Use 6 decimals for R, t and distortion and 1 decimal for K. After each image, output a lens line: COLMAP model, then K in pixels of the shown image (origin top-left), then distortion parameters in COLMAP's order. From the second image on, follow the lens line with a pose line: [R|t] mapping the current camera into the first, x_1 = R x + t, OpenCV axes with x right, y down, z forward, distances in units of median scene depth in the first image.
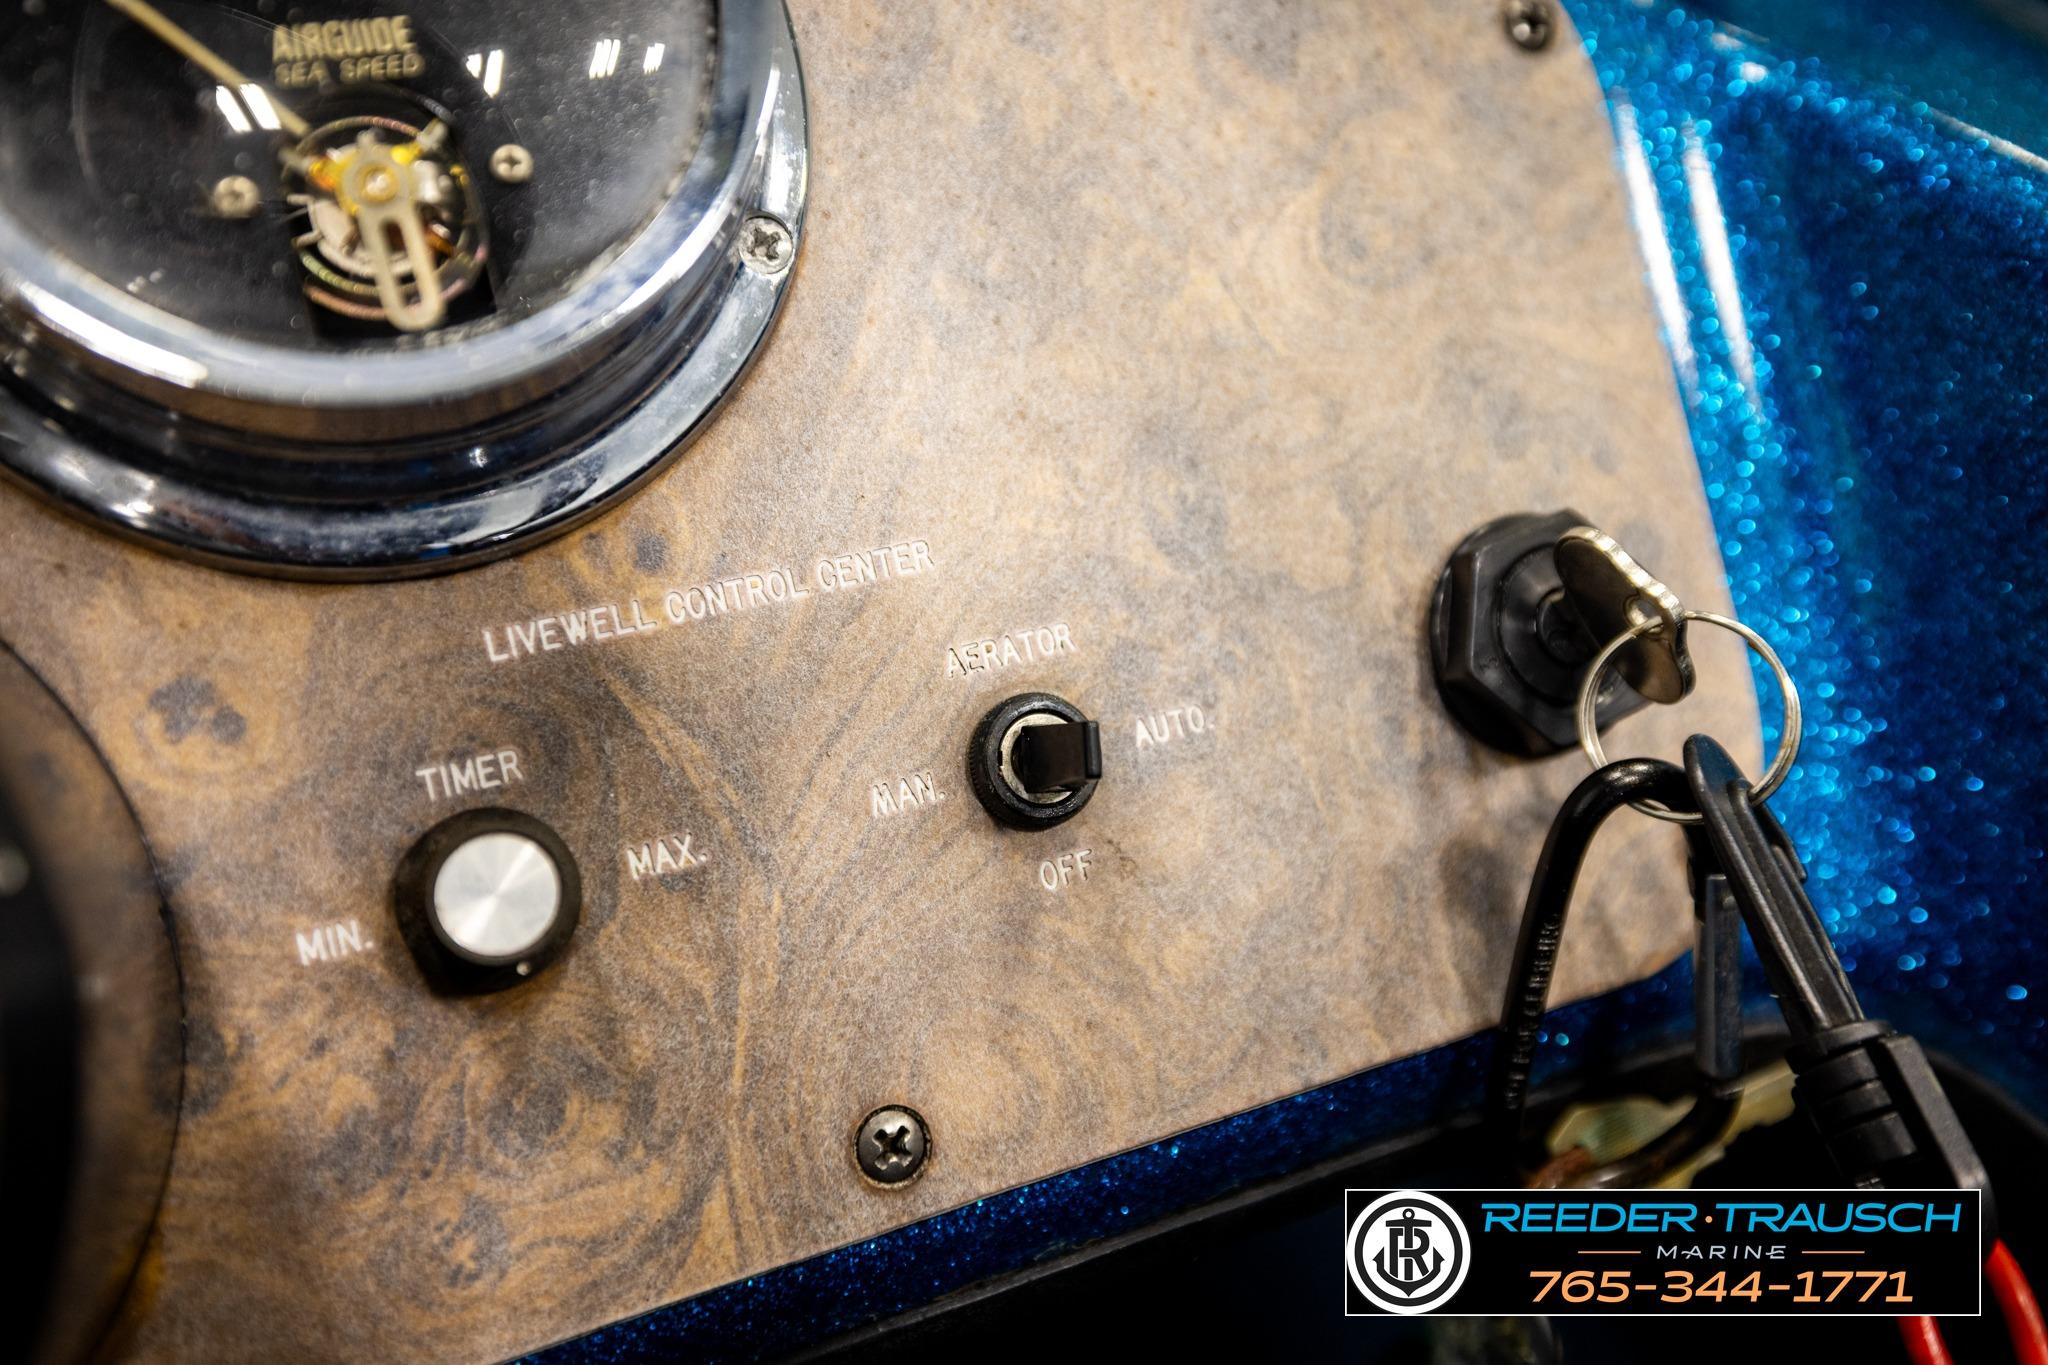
lens RADIAL K [[1912.7, 0, 988.5], [0, 1912.7, 661.0], [0, 0, 1]] dist [0.029977, 0.004084]
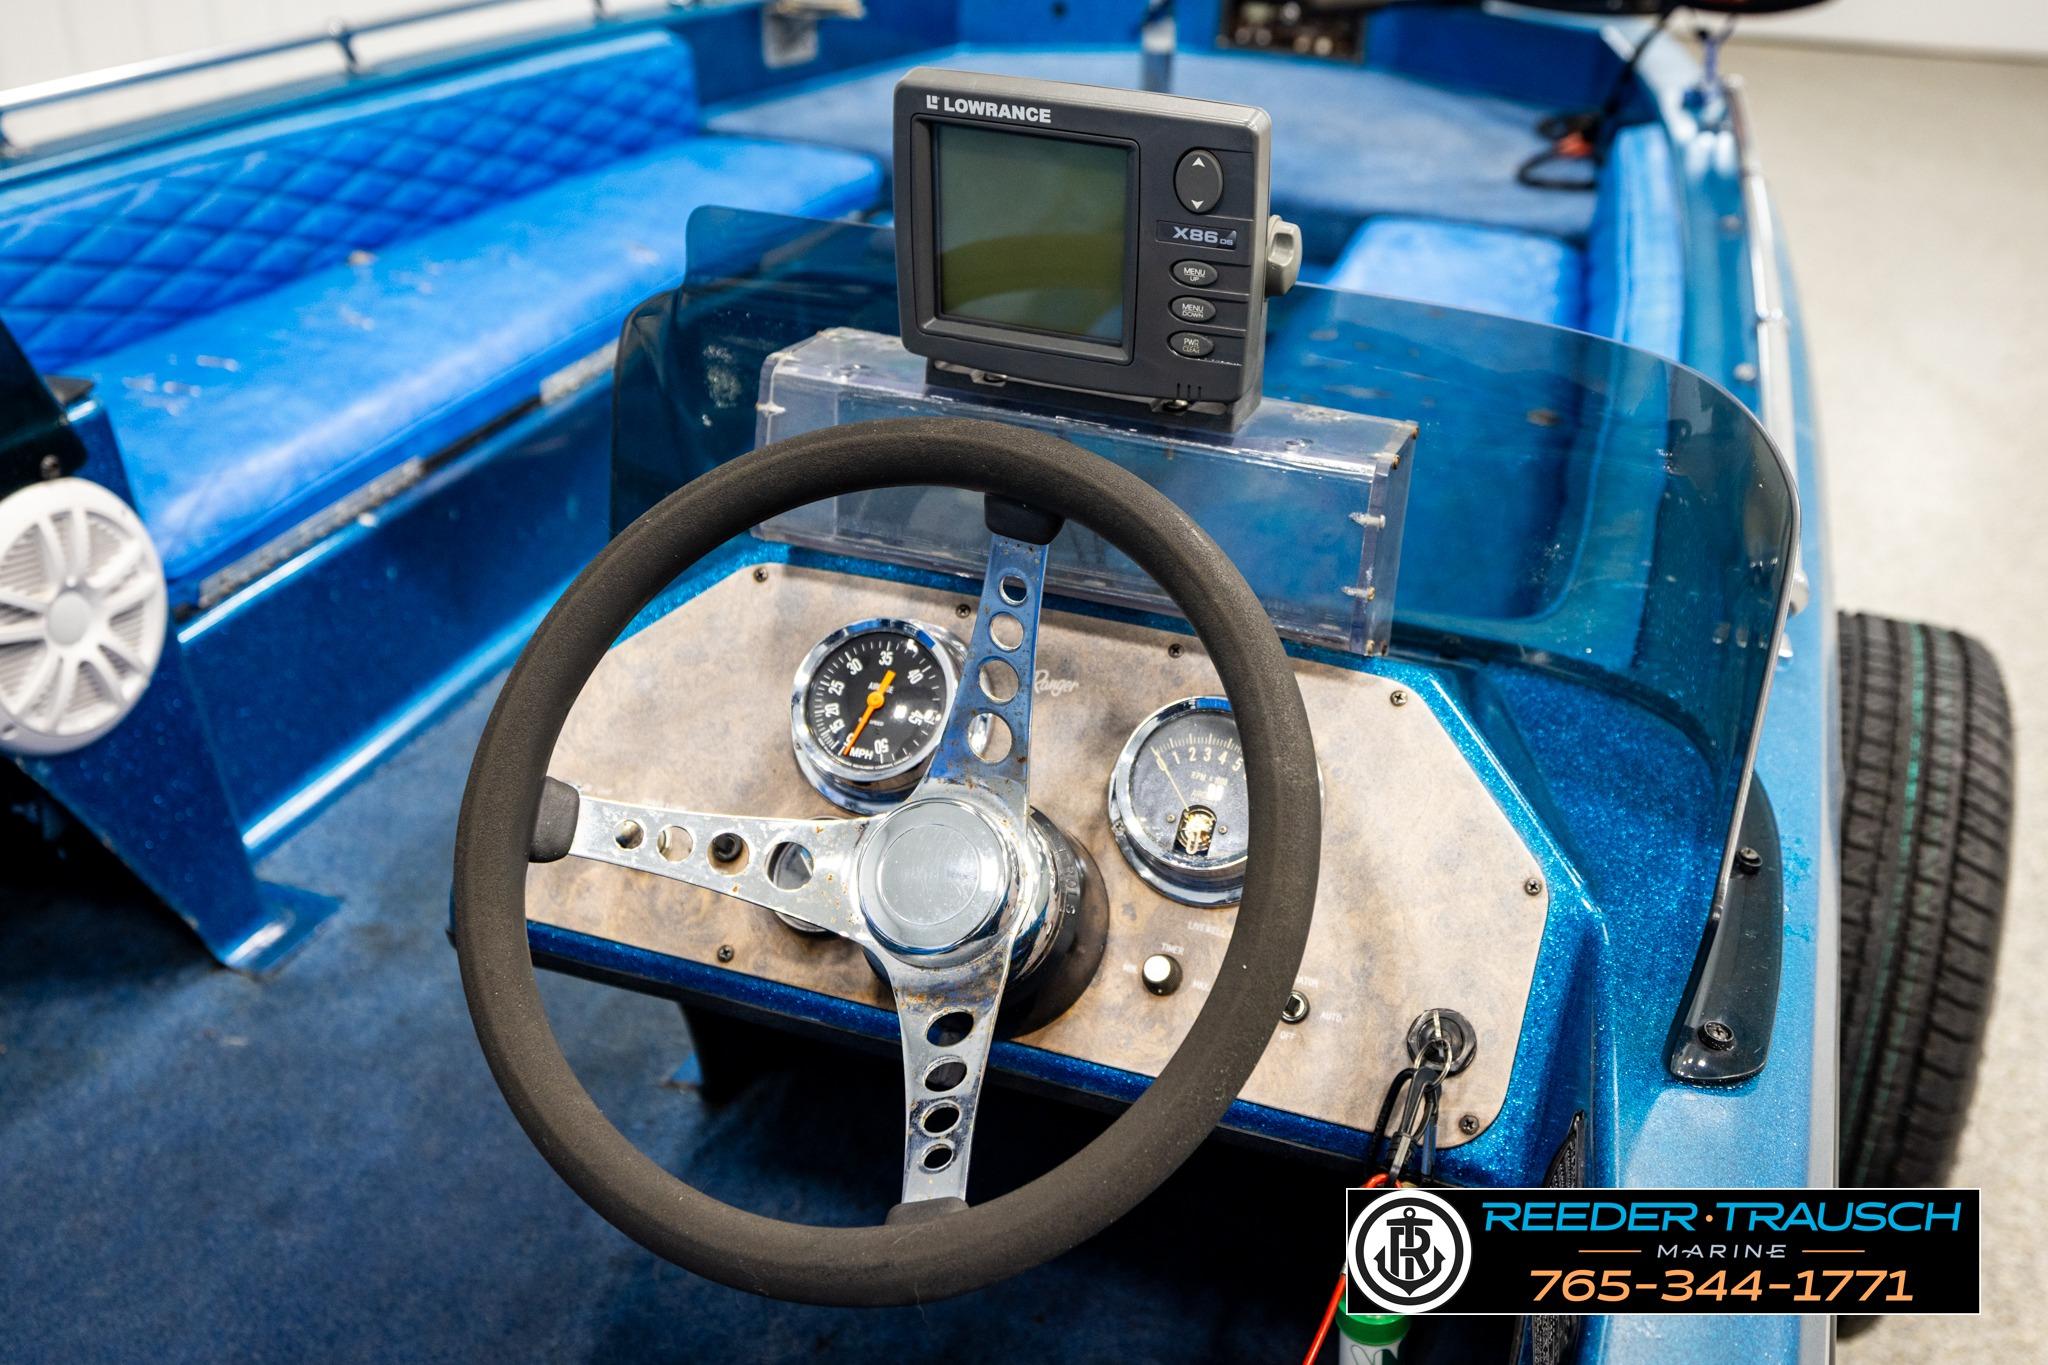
lens RADIAL K [[2030.8, 0, 1111.0], [0, 2030.8, 690.1], [0, 0, 1]] dist [0.026960, 0.004010]
pose [[0.746970, 0.311032, -0.587618, 1.967717], [-0.435345, 0.896816, -0.078710, -0.039738], [0.502504, 0.314610, 0.805301, -2.719179]]
